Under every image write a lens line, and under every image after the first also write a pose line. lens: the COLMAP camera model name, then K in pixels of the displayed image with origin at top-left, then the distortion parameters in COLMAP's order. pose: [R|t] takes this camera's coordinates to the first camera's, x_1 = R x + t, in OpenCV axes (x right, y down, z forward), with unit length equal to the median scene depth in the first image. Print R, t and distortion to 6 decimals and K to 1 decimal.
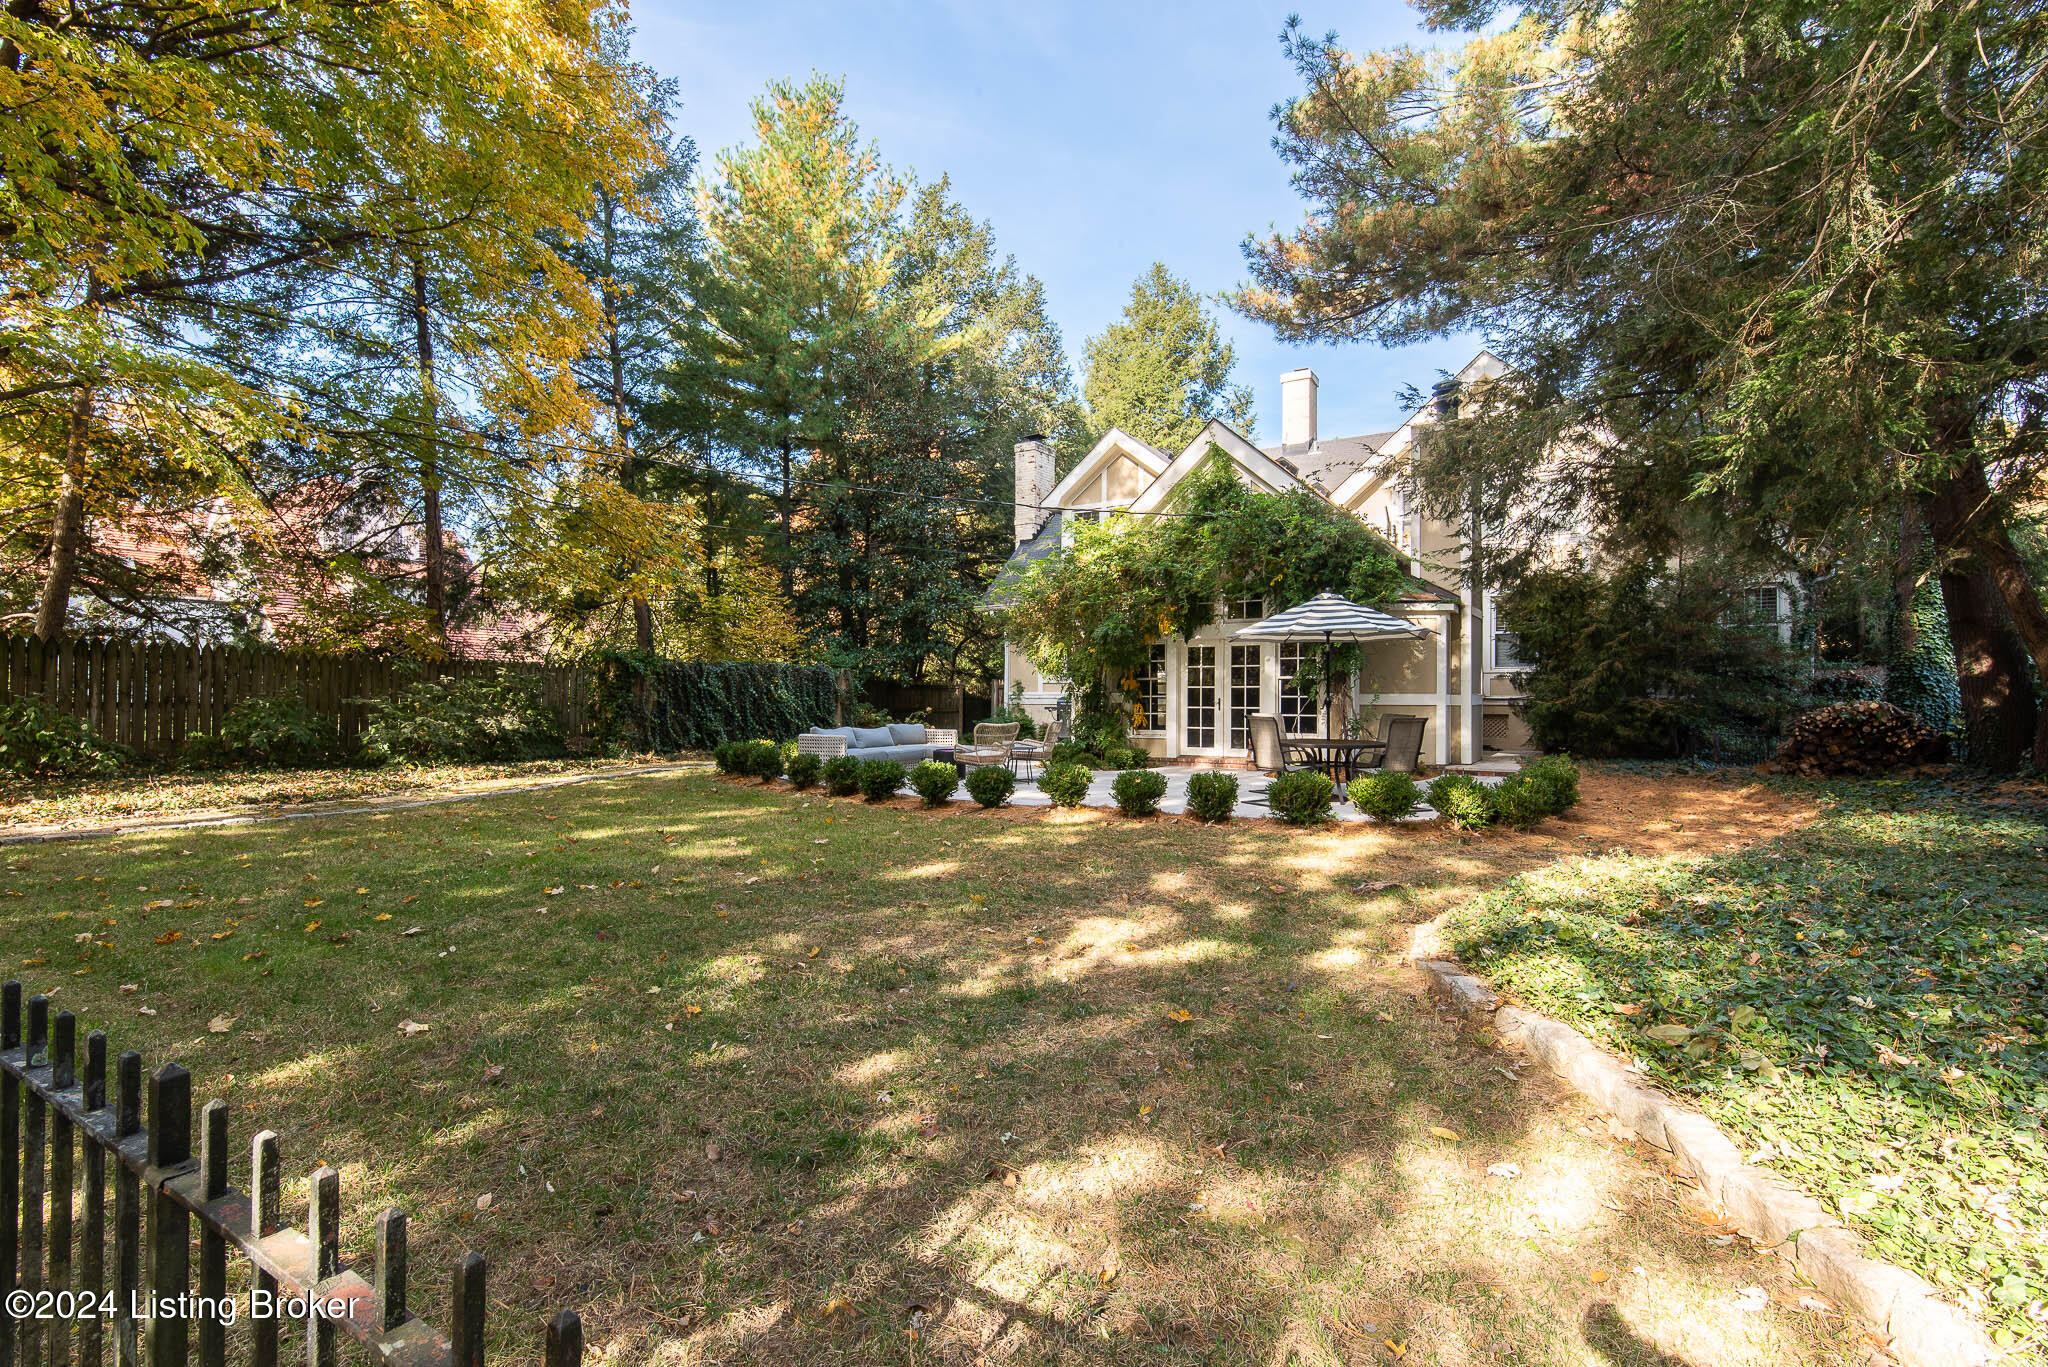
lens RADIAL K [[940.6, 0, 1021.1], [0, 940.6, 695.8], [0, 0, 1]] dist [0.000583, 0.000148]
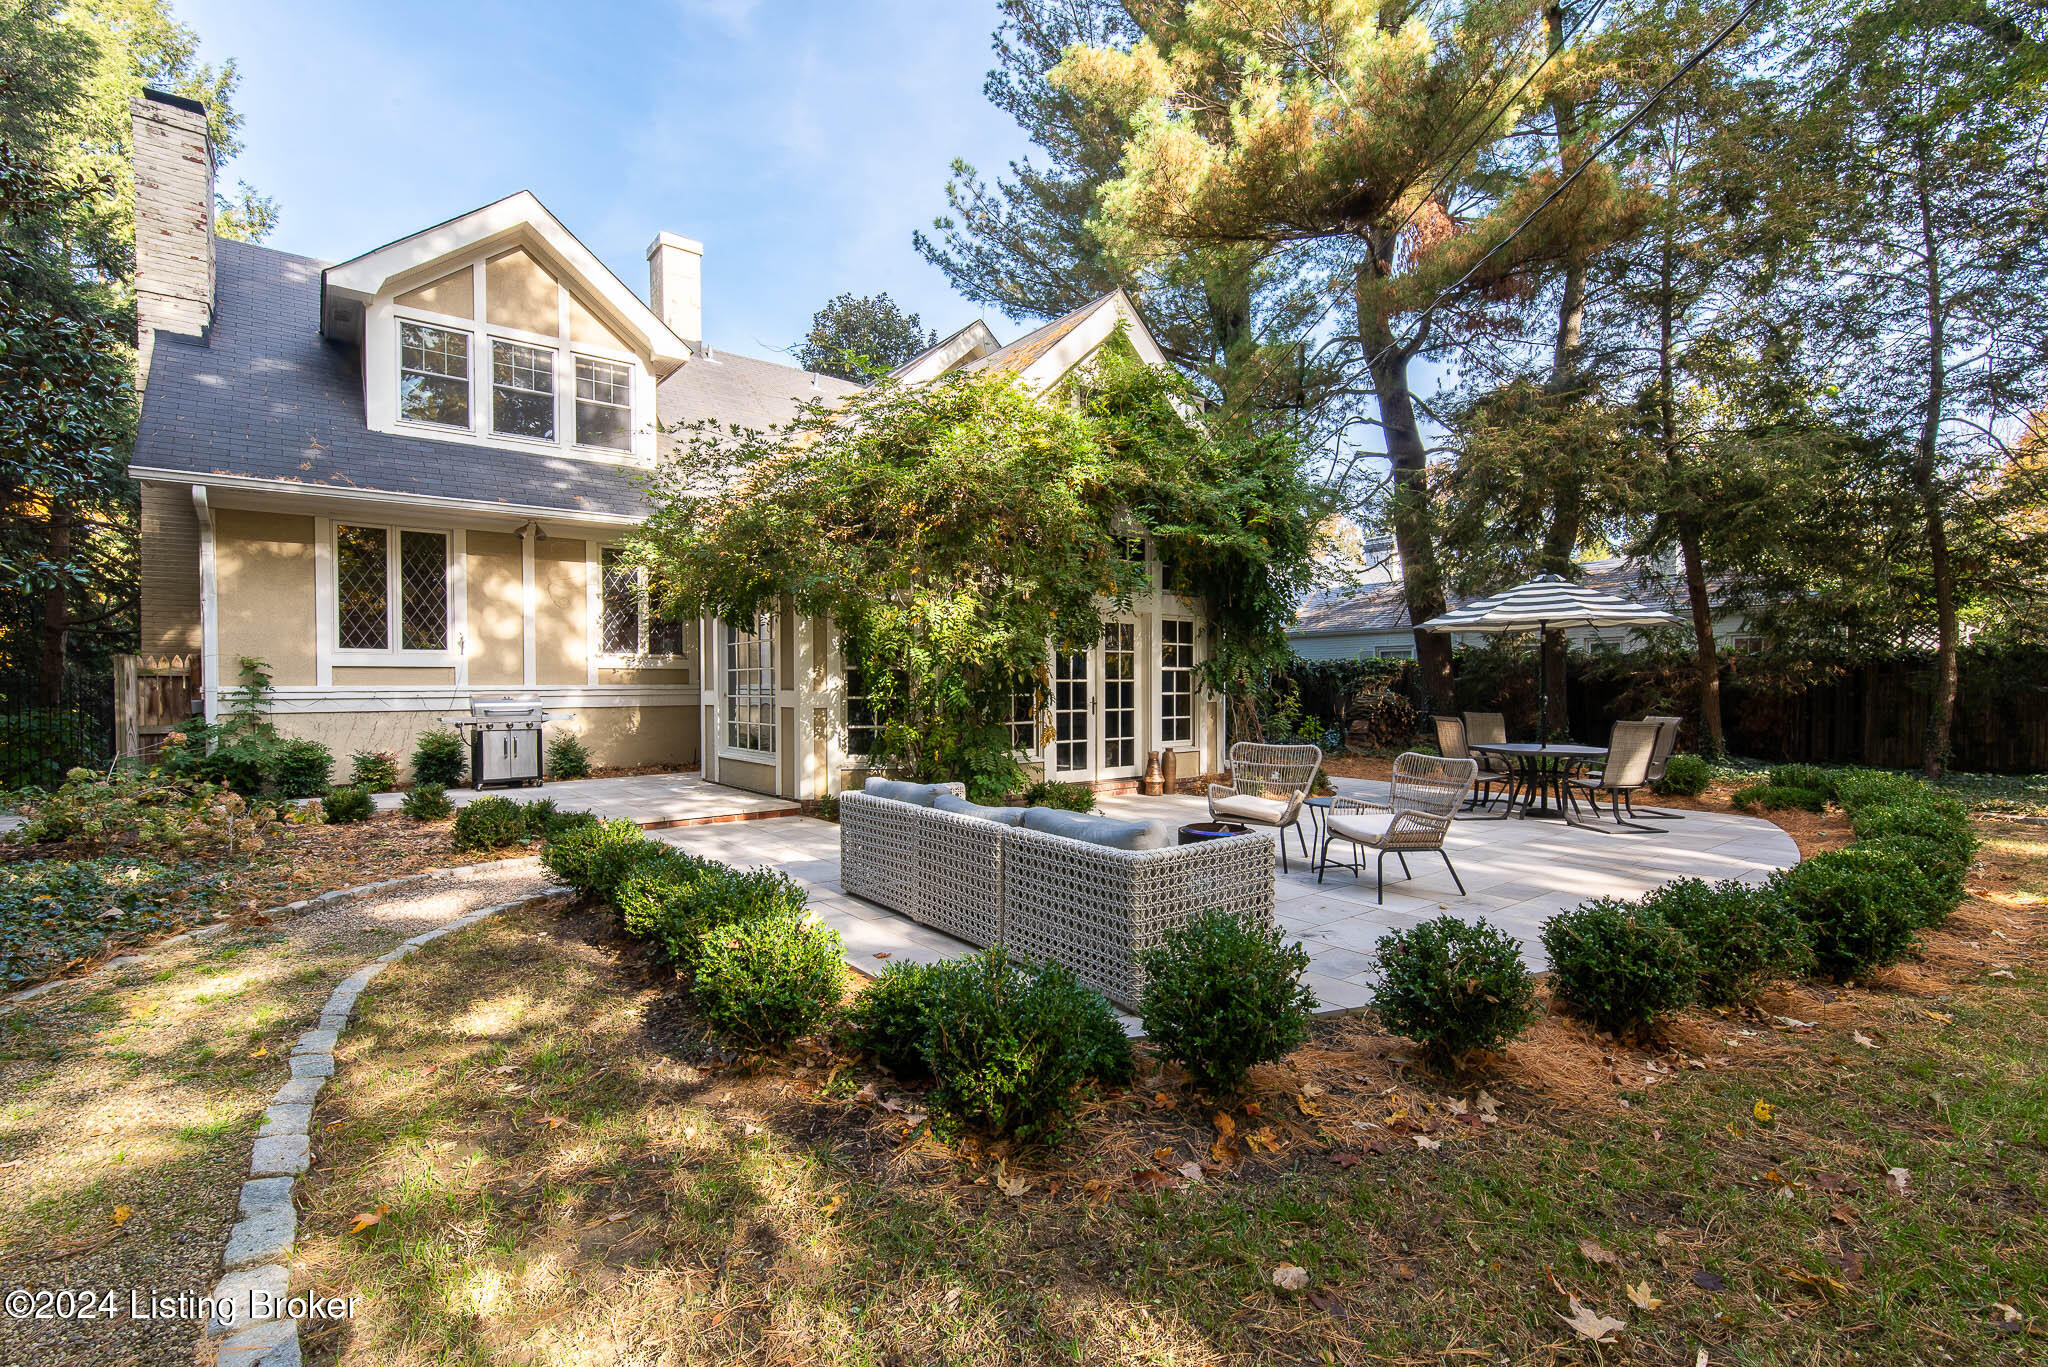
lens RADIAL K [[915.8, 0, 1024.9], [0, 915.8, 696.3], [0, 0, 1]] dist [0.001768, -0.001370]
pose [[0.325985, -0.011956, 0.945299, -0.441140], [0.001360, 0.999925, 0.012178, -0.005861], [-0.945374, -0.002684, 0.325977, 0.813361]]
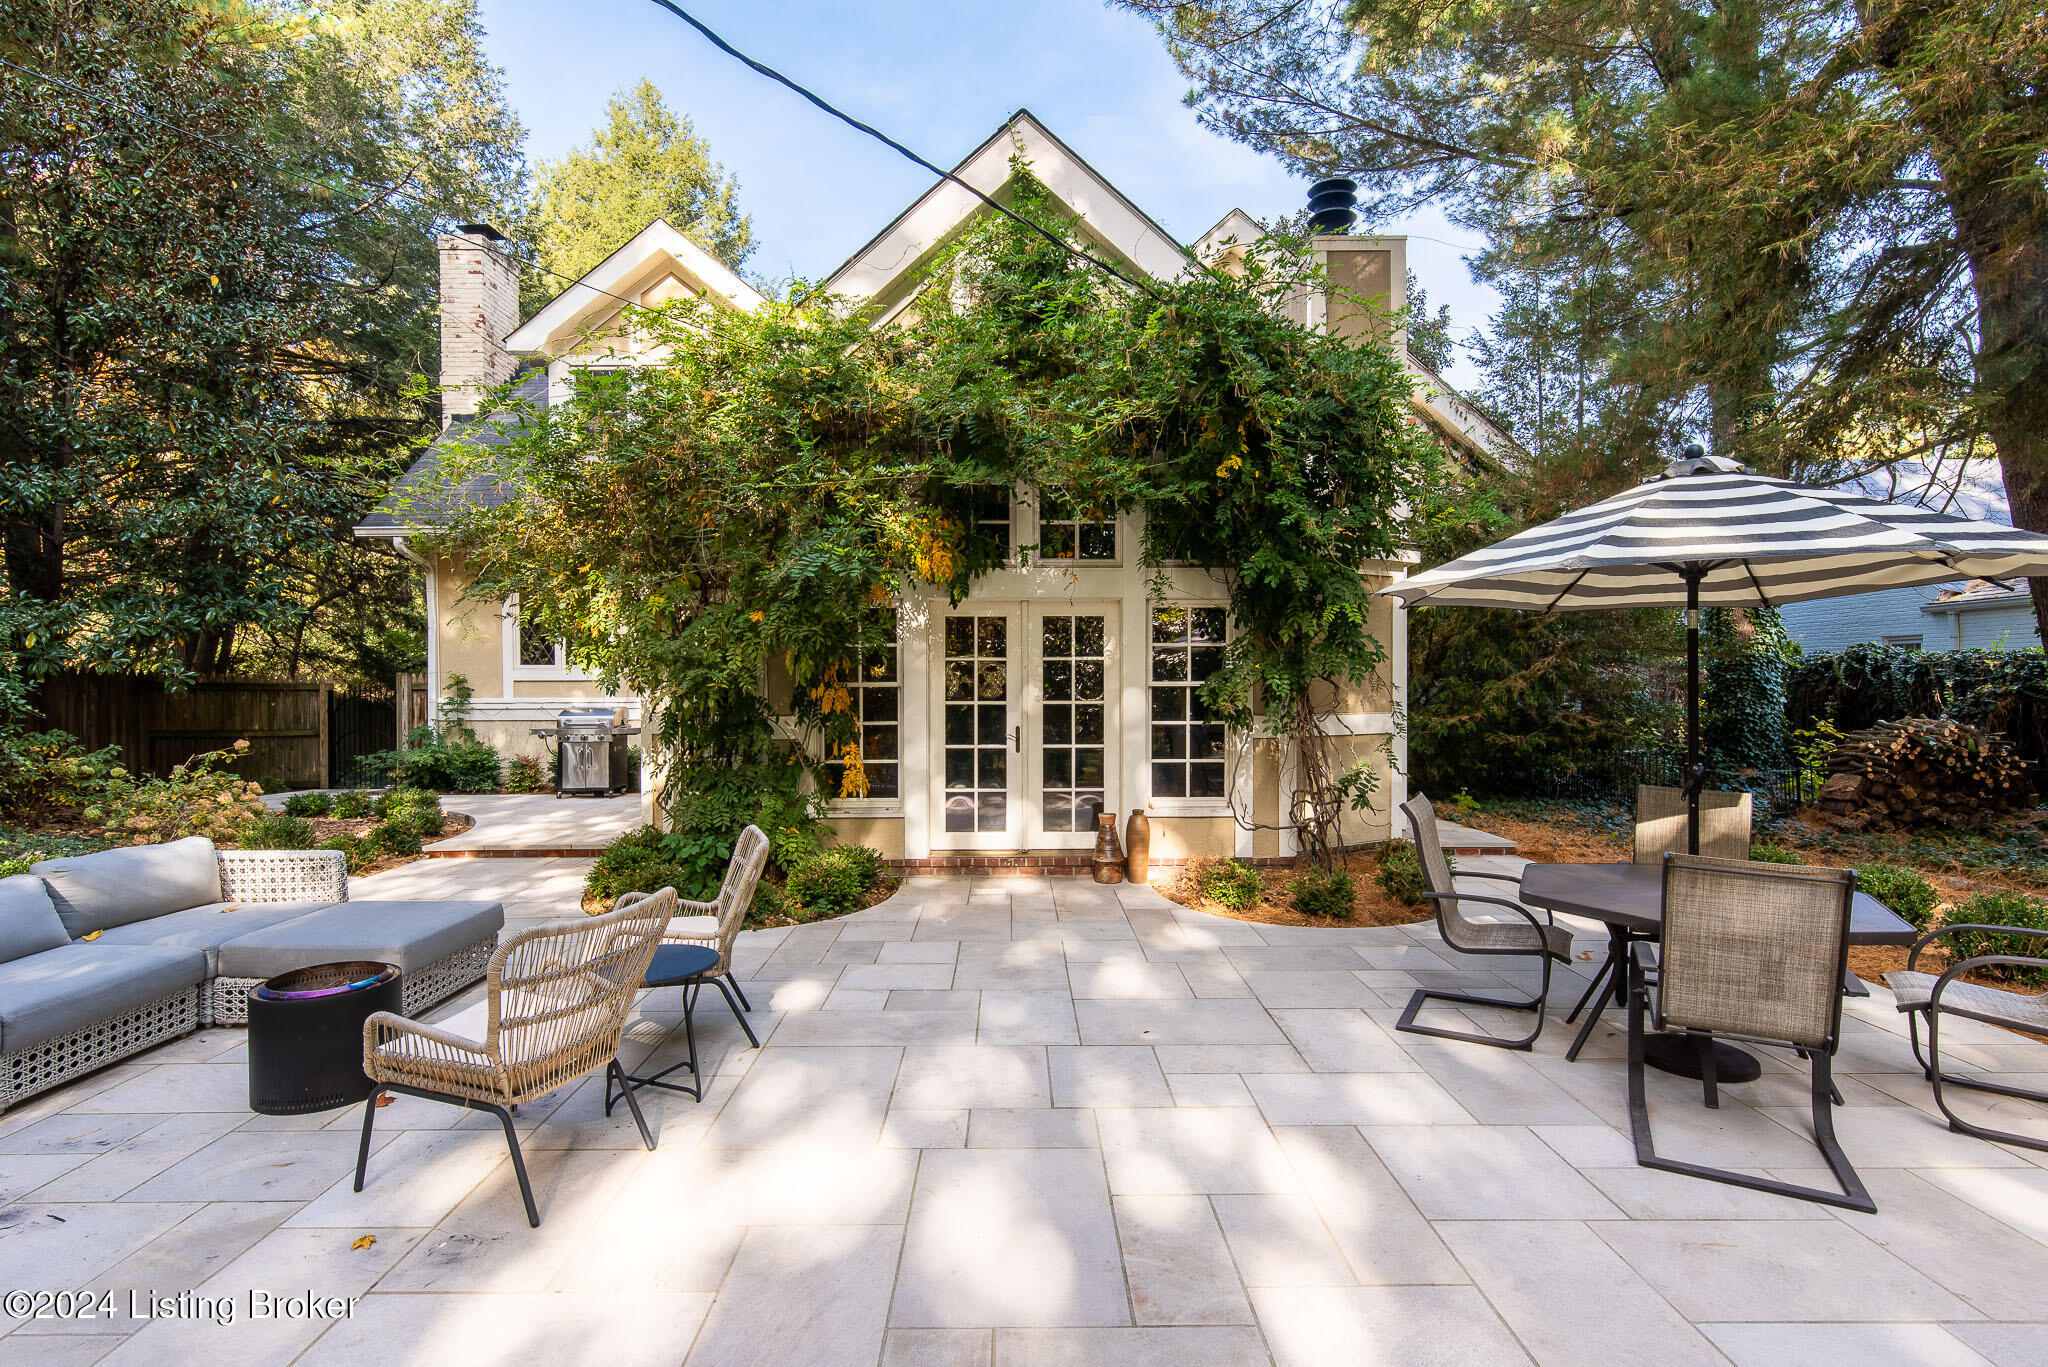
lens RADIAL K [[973.0, 0, 1026.3], [0, 973.0, 704.6], [0, 0, 1]] dist [-0.010539, -0.000123]
pose [[0.837843, -0.015323, 0.545696, -0.050980], [0.001881, 0.999681, 0.025182, -0.020170], [-0.545908, -0.020072, 0.837605, 0.579290]]
